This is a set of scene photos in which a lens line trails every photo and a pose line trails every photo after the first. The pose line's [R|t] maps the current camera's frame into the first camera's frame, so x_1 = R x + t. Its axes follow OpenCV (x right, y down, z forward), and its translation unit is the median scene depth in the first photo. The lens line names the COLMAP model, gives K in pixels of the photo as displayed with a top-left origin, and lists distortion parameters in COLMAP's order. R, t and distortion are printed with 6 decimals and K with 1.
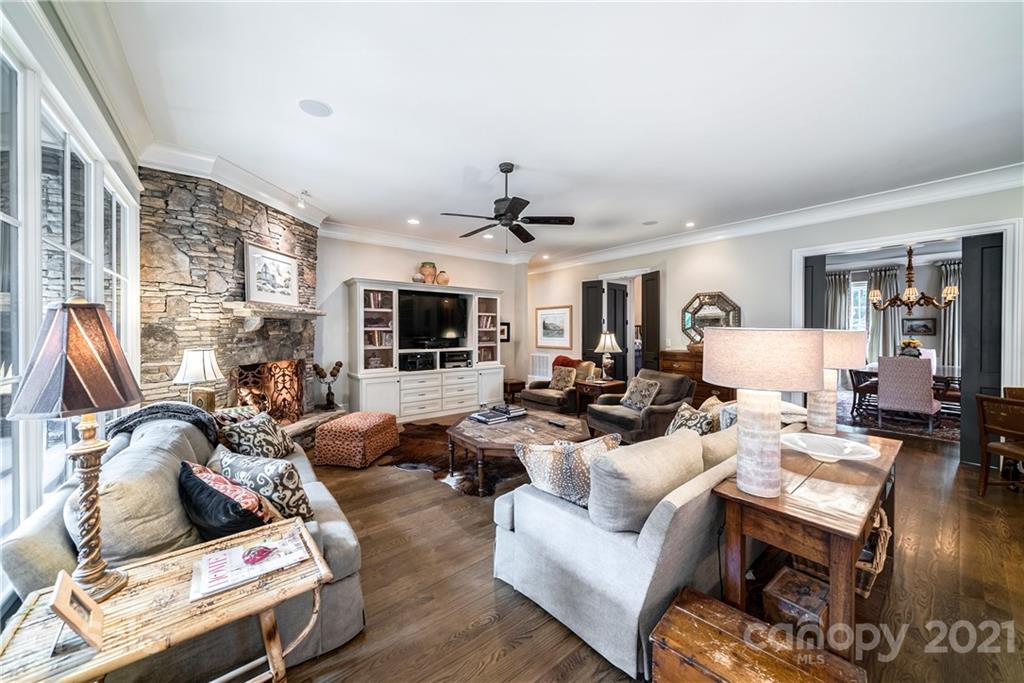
lens RADIAL K [[357.6, 0, 505.5], [0, 357.6, 333.0], [0, 0, 1]] dist [-0.004815, 0.000139]
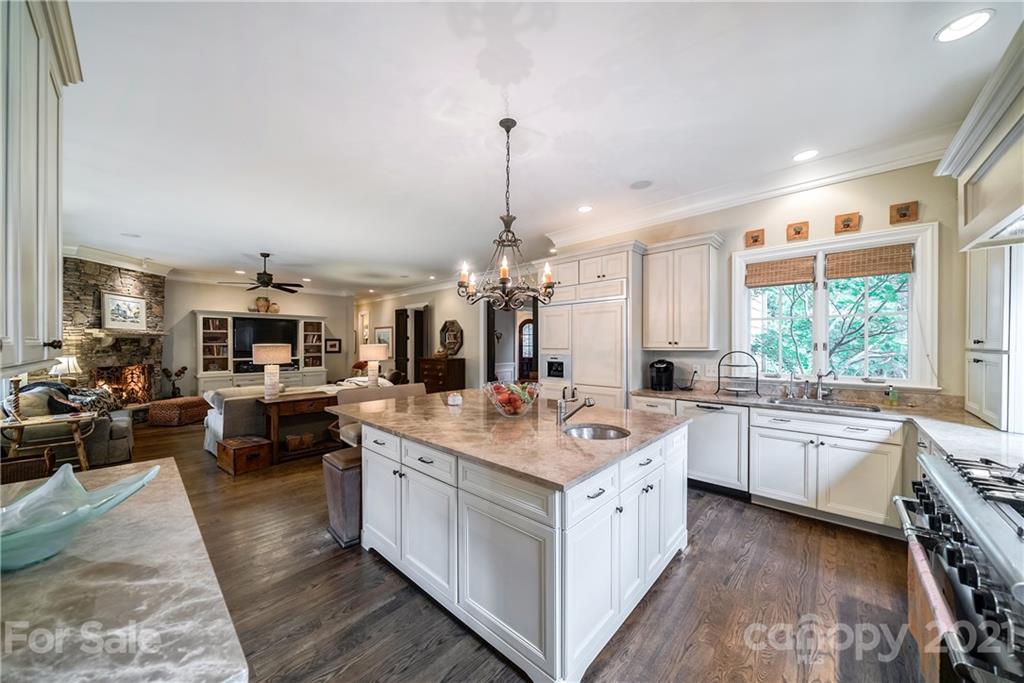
lens RADIAL K [[357.6, 0, 504.9], [0, 357.6, 345.6], [0, 0, 1]] dist [-0.004815, 0.000139]
pose [[0.989699, -0.004423, 0.143099, 0.676859], [0.004826, 0.999985, -0.002474, 0.003898], [-0.143086, 0.003139, 0.989705, -0.686526]]
